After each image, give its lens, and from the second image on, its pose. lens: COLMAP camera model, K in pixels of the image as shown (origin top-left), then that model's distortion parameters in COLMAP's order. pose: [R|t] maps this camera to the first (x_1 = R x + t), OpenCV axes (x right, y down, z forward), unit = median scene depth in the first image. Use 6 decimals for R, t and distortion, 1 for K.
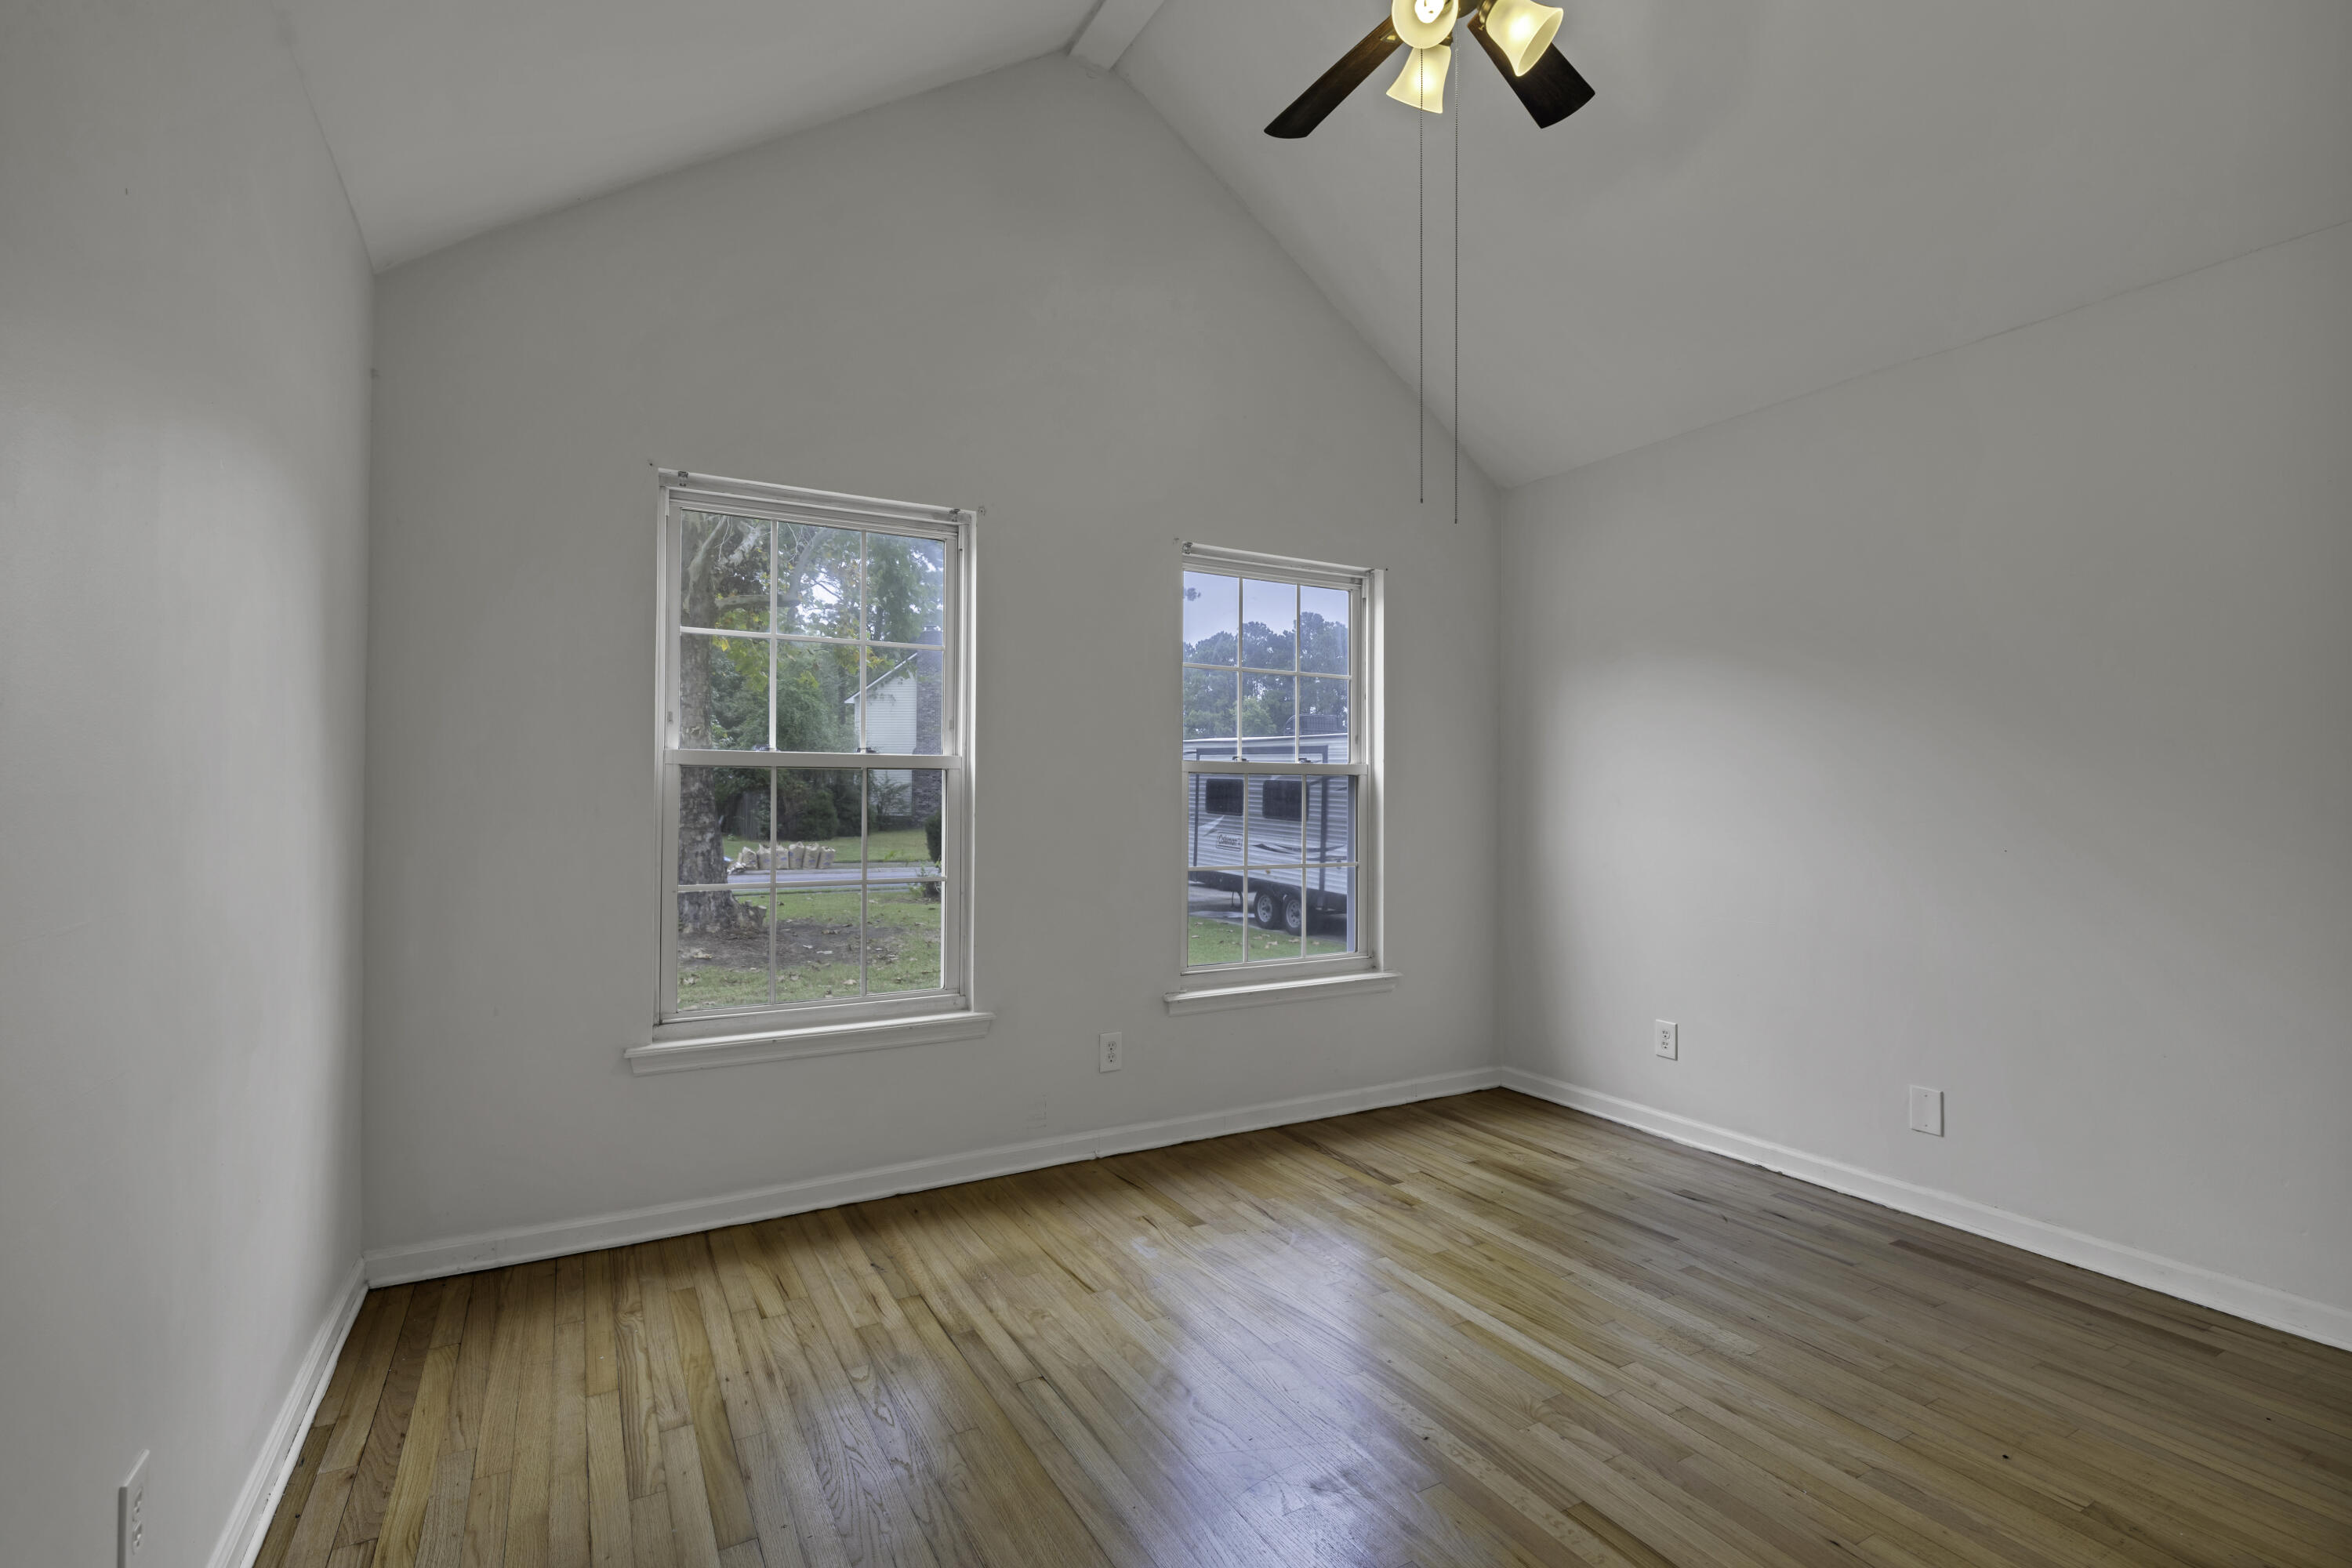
lens RADIAL K [[1064.5, 0, 1176.0], [0, 1064.5, 784.0], [0, 0, 1]] dist [-0.003407, 0.003677]
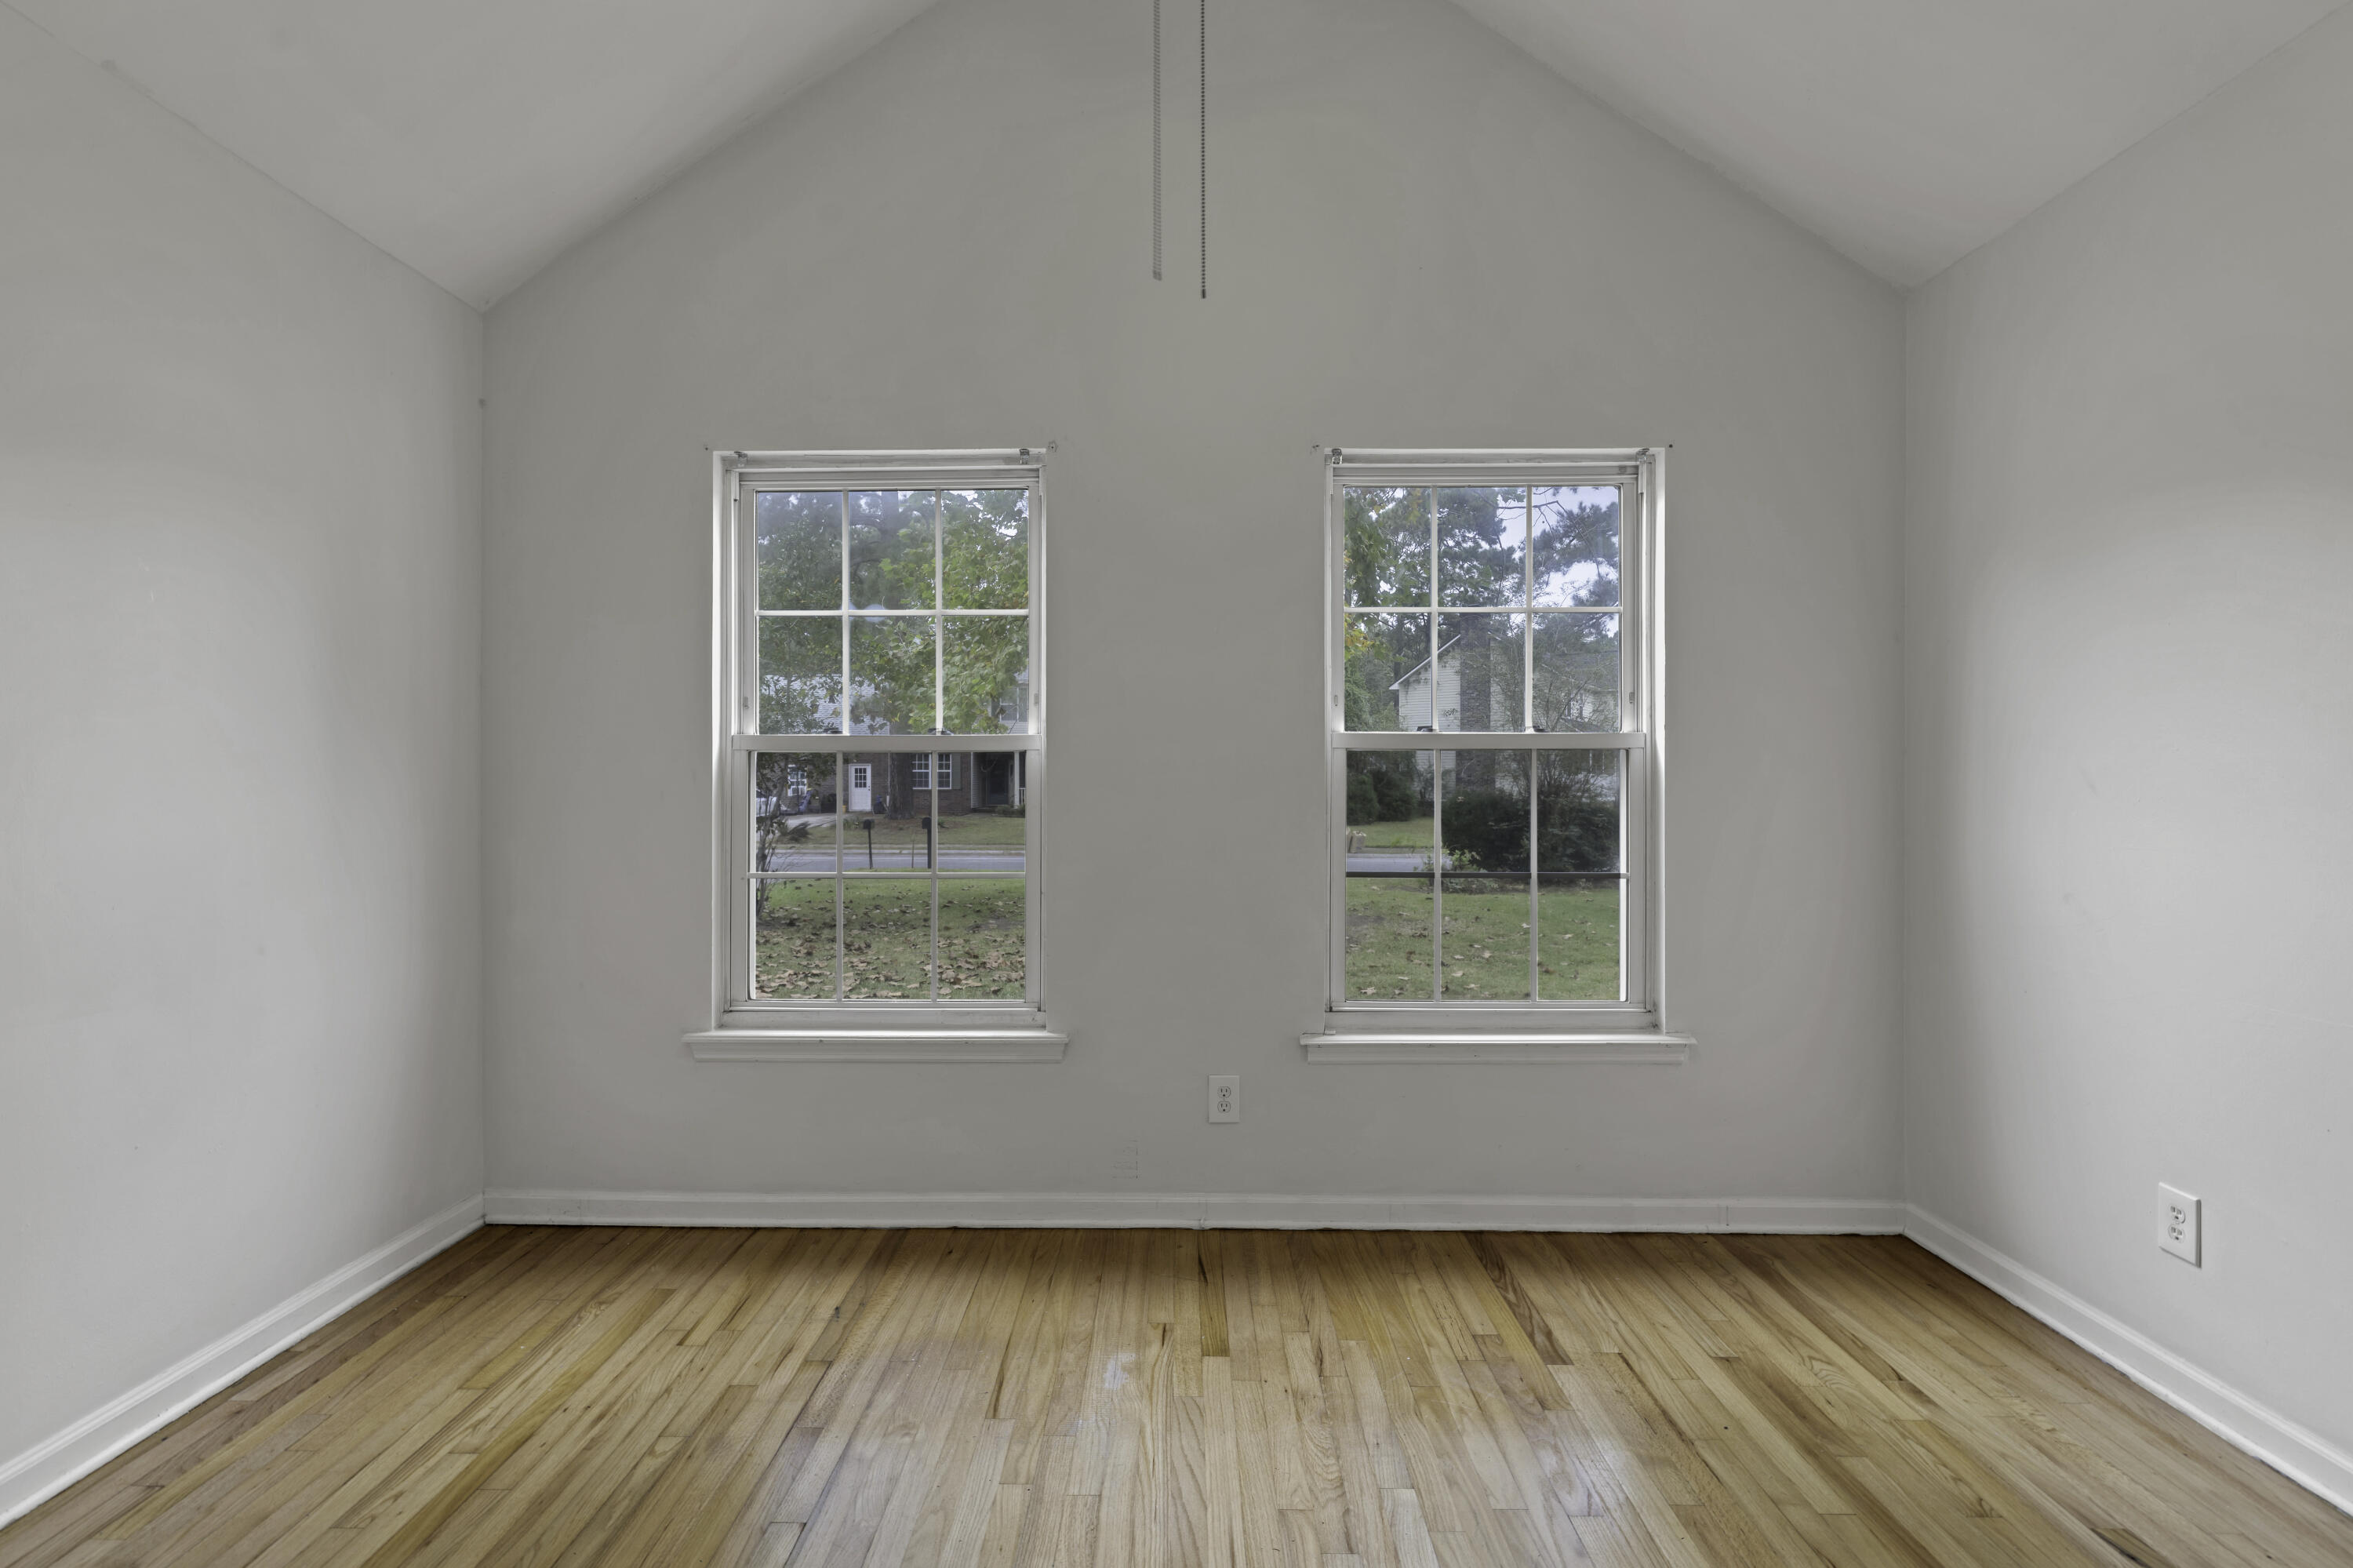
lens RADIAL K [[1065.0, 0, 1176.5], [0, 1065.0, 784.0], [0, 0, 1]] dist [-0.003407, 0.003677]
pose [[0.862483, -0.002561, -0.506080, 0.342427], [0.009619, 0.999889, 0.011334, 0.005018], [0.505995, -0.014644, 0.862412, 0.318424]]
